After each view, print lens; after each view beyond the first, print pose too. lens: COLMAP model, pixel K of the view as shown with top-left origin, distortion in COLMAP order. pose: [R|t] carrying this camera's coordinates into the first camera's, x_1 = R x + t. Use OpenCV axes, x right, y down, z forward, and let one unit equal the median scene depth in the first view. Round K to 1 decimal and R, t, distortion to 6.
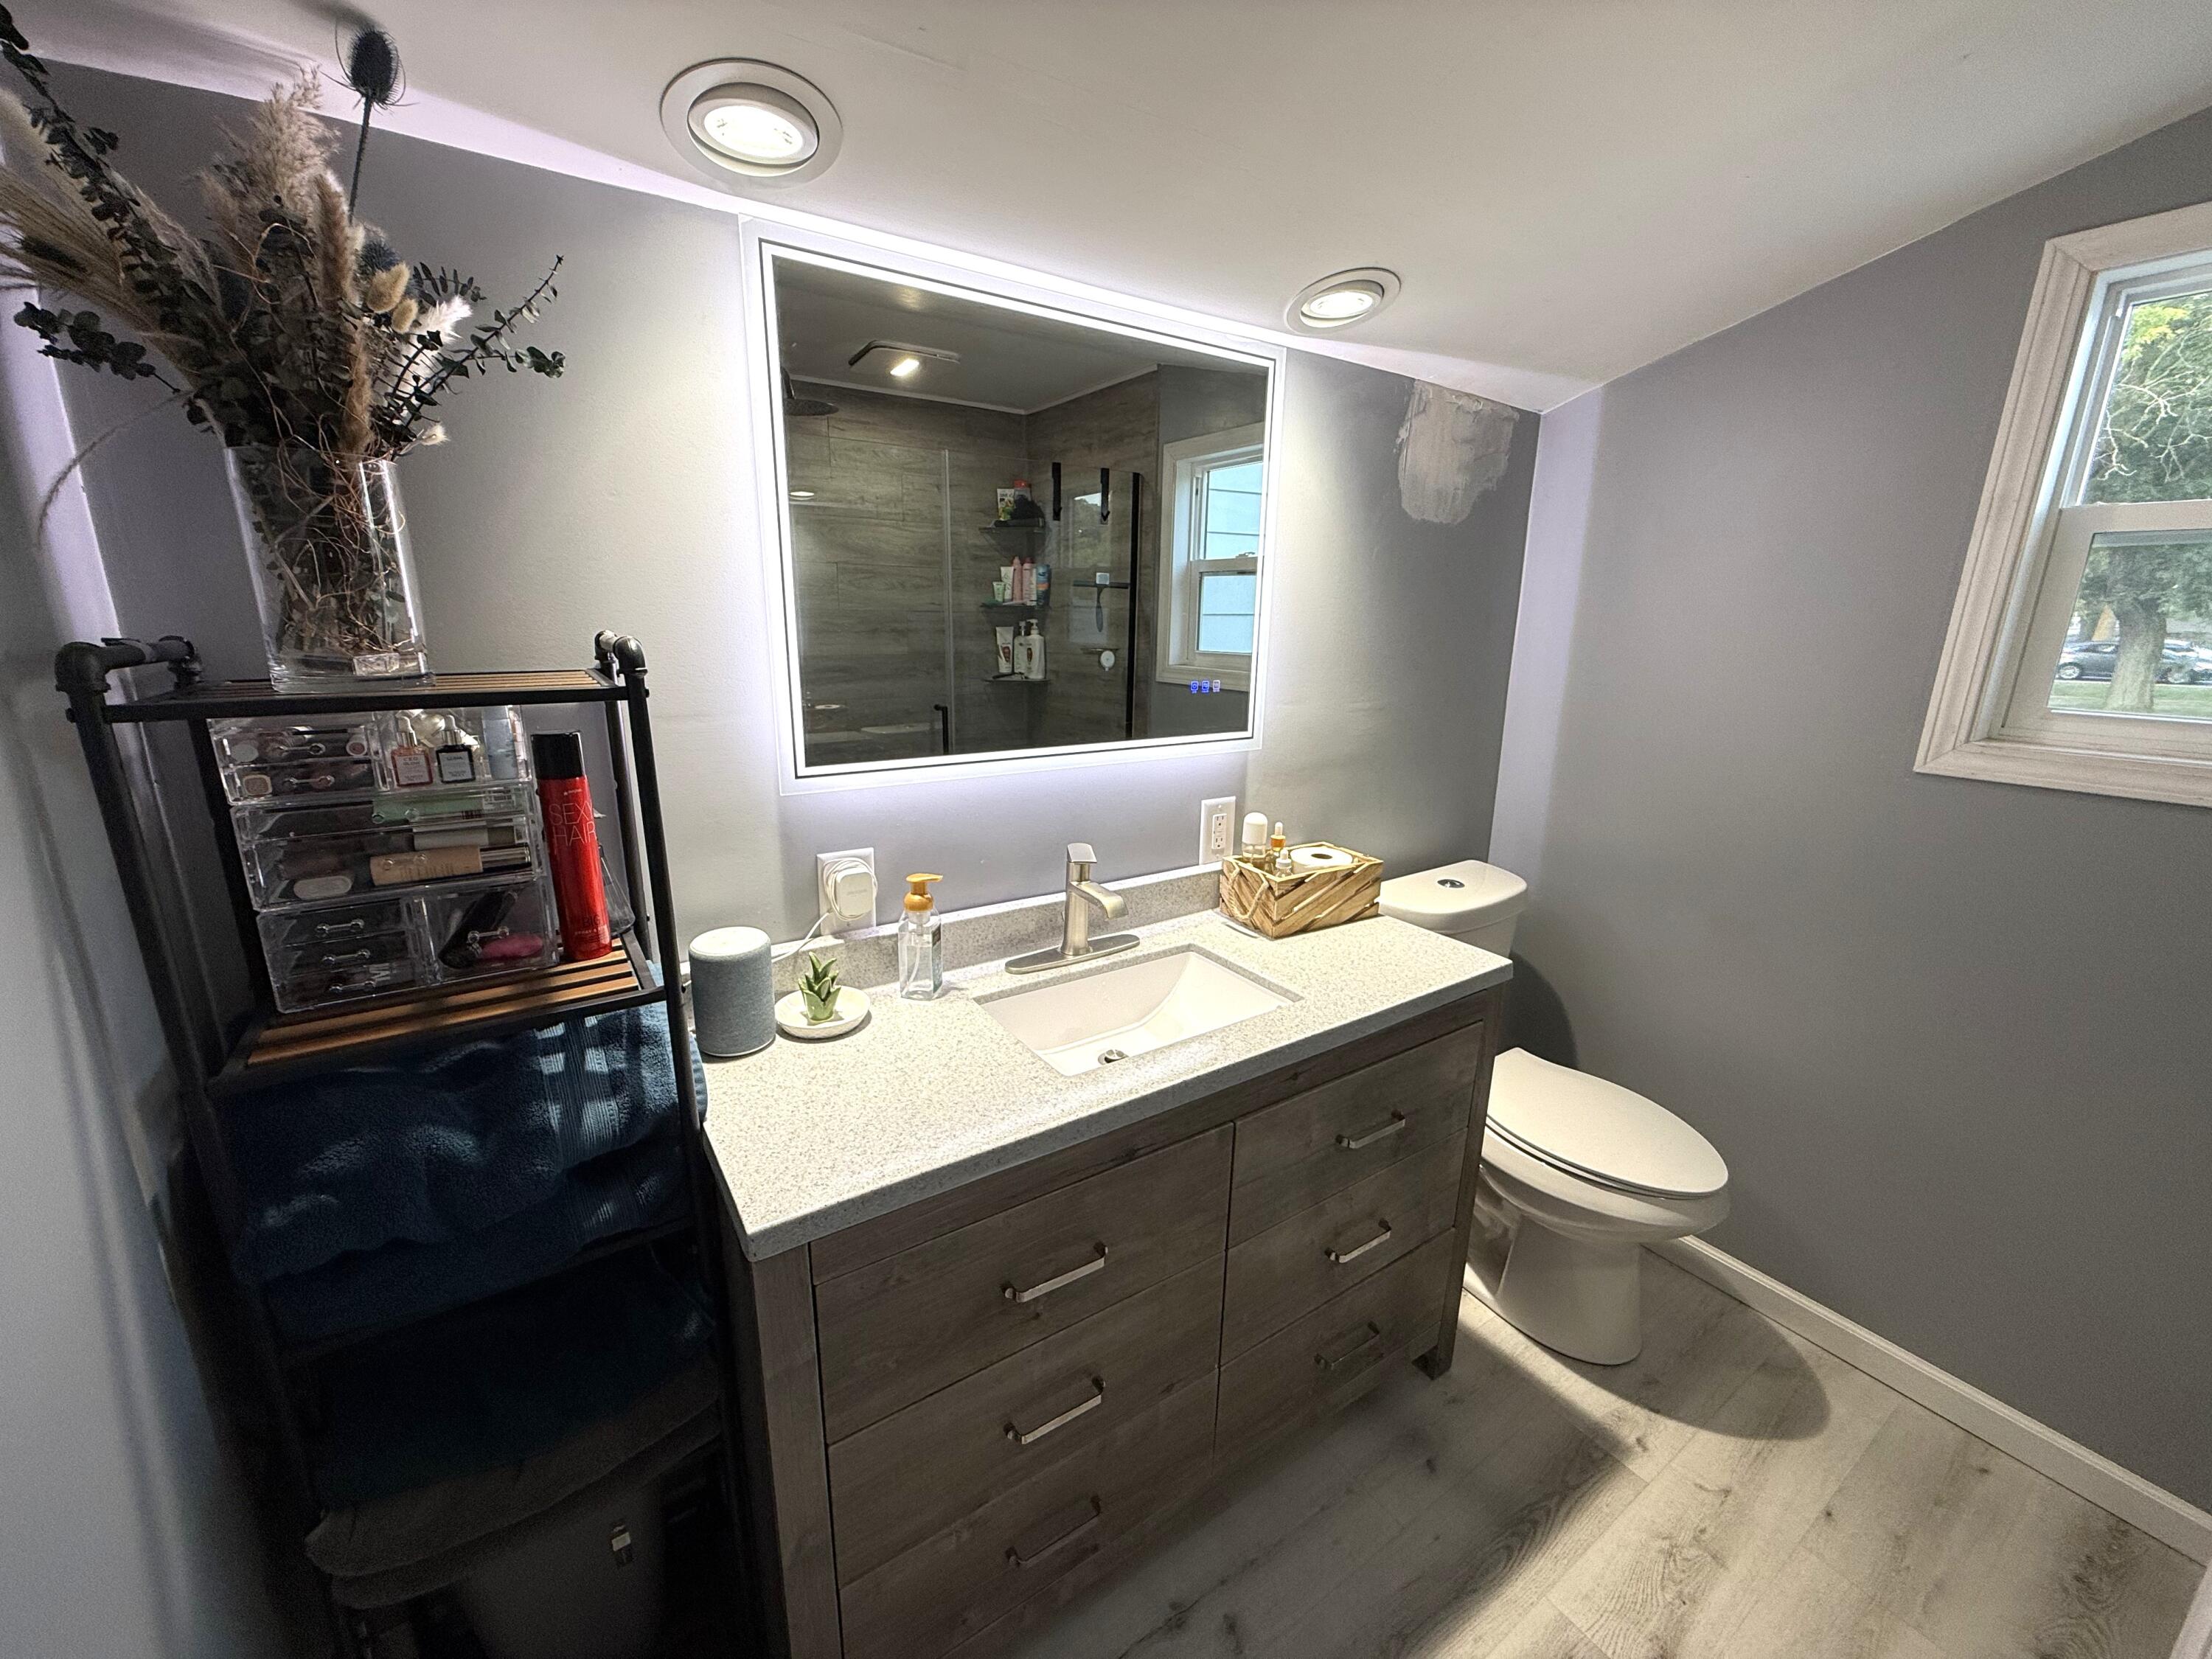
lens RADIAL K [[881.7, 0, 1100.6], [0, 881.7, 829.0], [0, 0, 1]] dist [0.001676, -0.000025]
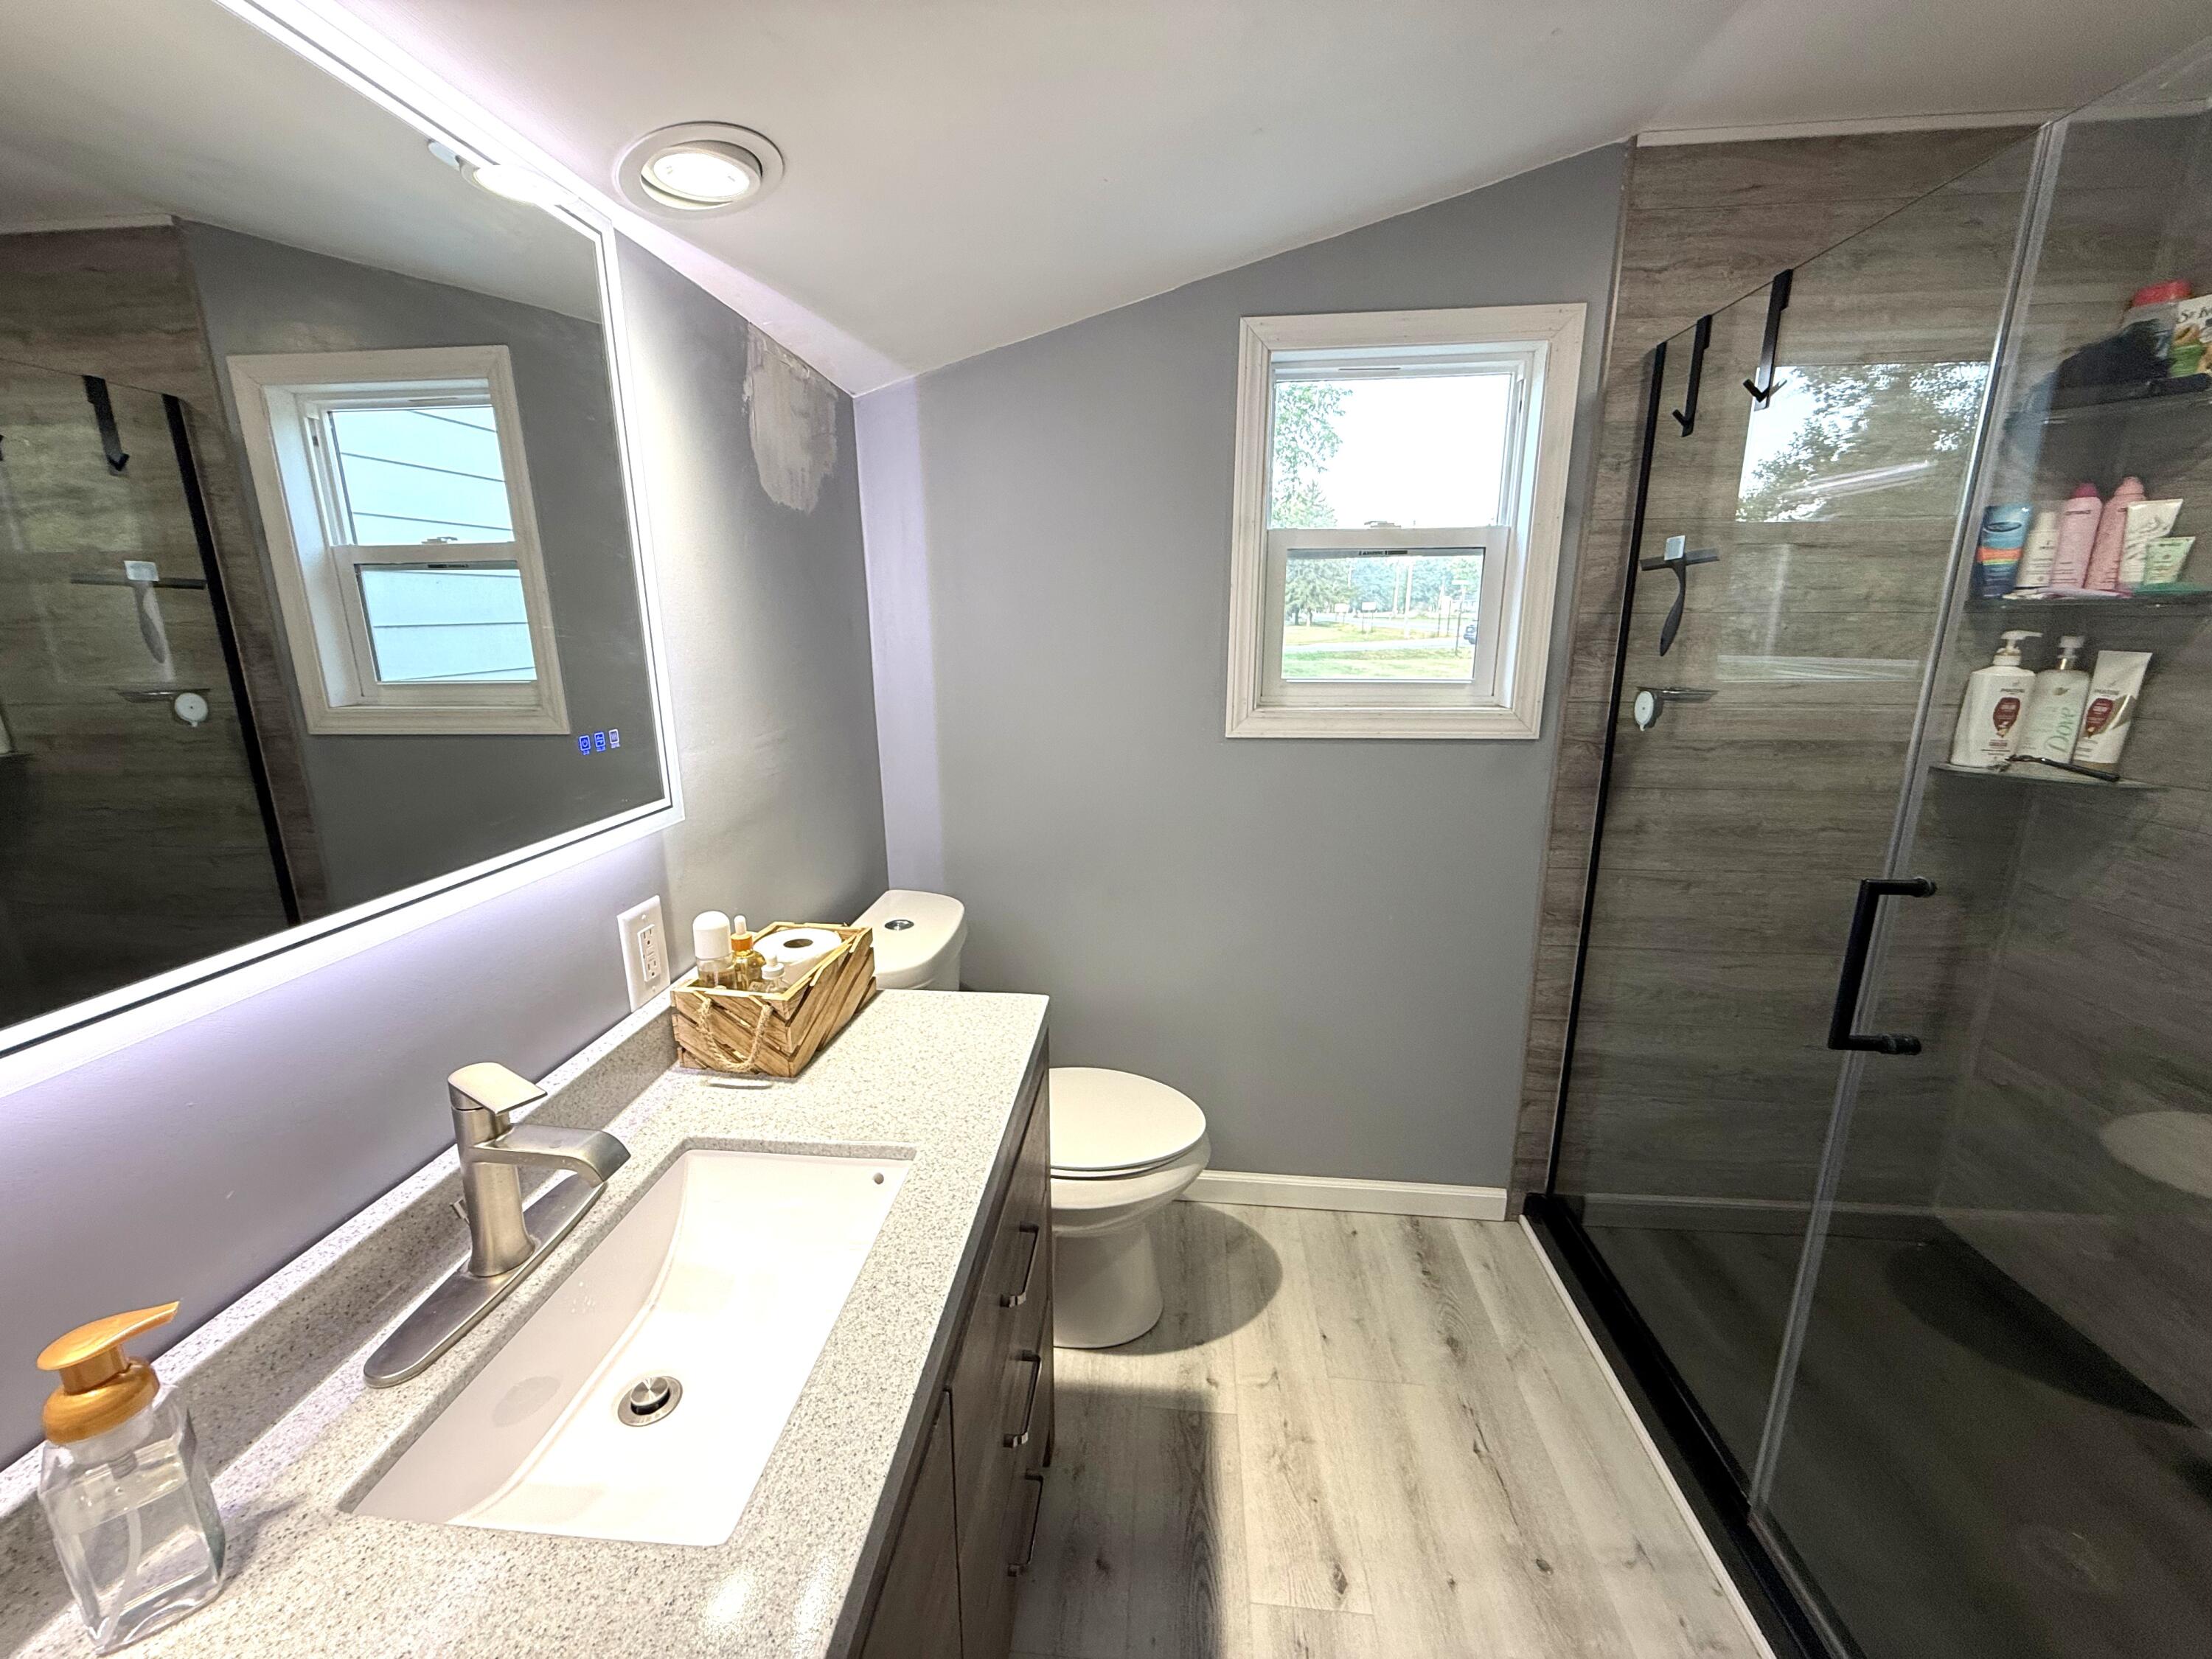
lens RADIAL K [[878.7, 0, 1099.6], [0, 878.7, 831.5], [0, 0, 1]] dist [0.000702, -0.000158]
pose [[0.629834, -0.203172, 0.749687, -0.130955], [0.203830, 0.974591, 0.092880, -0.080091], [-0.749508, 0.094309, 0.655243, 0.310323]]
